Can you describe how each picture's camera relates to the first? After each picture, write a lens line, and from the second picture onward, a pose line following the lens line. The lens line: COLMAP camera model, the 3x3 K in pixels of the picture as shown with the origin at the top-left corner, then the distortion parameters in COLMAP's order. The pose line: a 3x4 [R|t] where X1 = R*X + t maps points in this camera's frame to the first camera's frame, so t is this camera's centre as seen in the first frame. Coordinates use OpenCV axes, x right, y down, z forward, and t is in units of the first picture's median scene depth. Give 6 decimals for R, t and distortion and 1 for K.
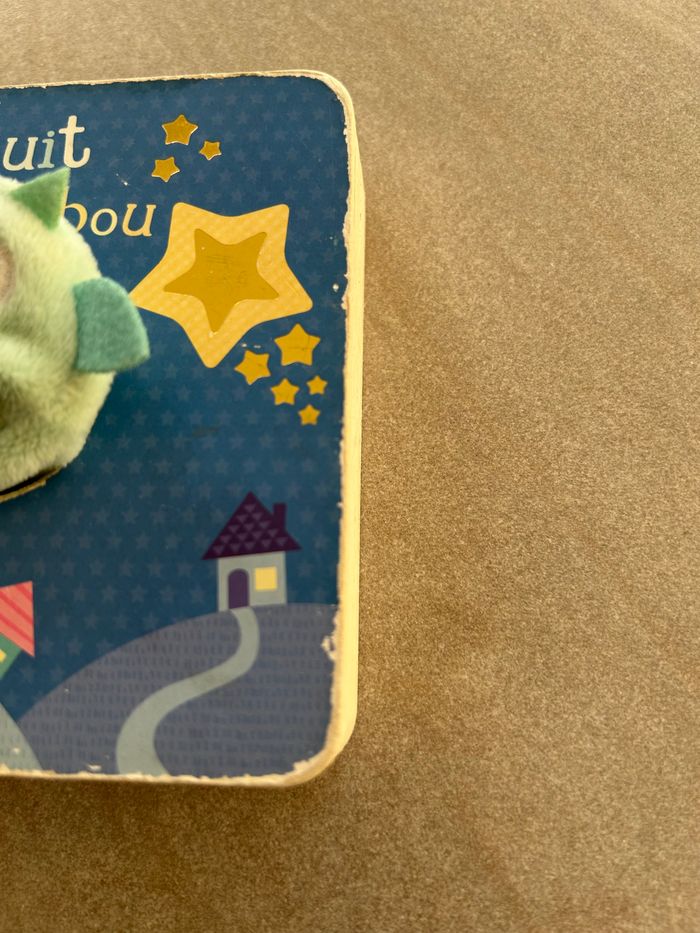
lens RADIAL K [[716.0, 0, 350.0], [0, 716.0, 466.5], [0, 0, 1]] dist [-0.042879, -0.006891]
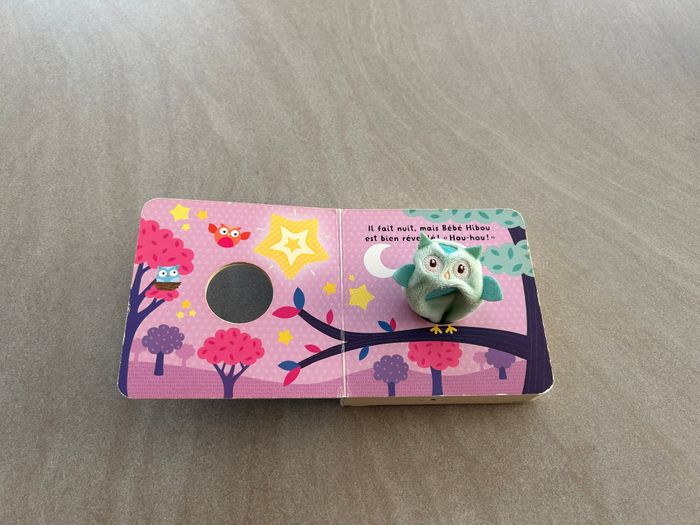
lens RADIAL K [[537.2, 0, 348.6], [0, 537.2, 255.0], [0, 0, 1]] dist [-0.042879, -0.006891]
pose [[0.995870, -0.019013, 0.088781, -0.862892], [0.038810, 0.973136, -0.226936, 0.201433], [-0.082082, 0.229444, 0.969855, -1.392476]]
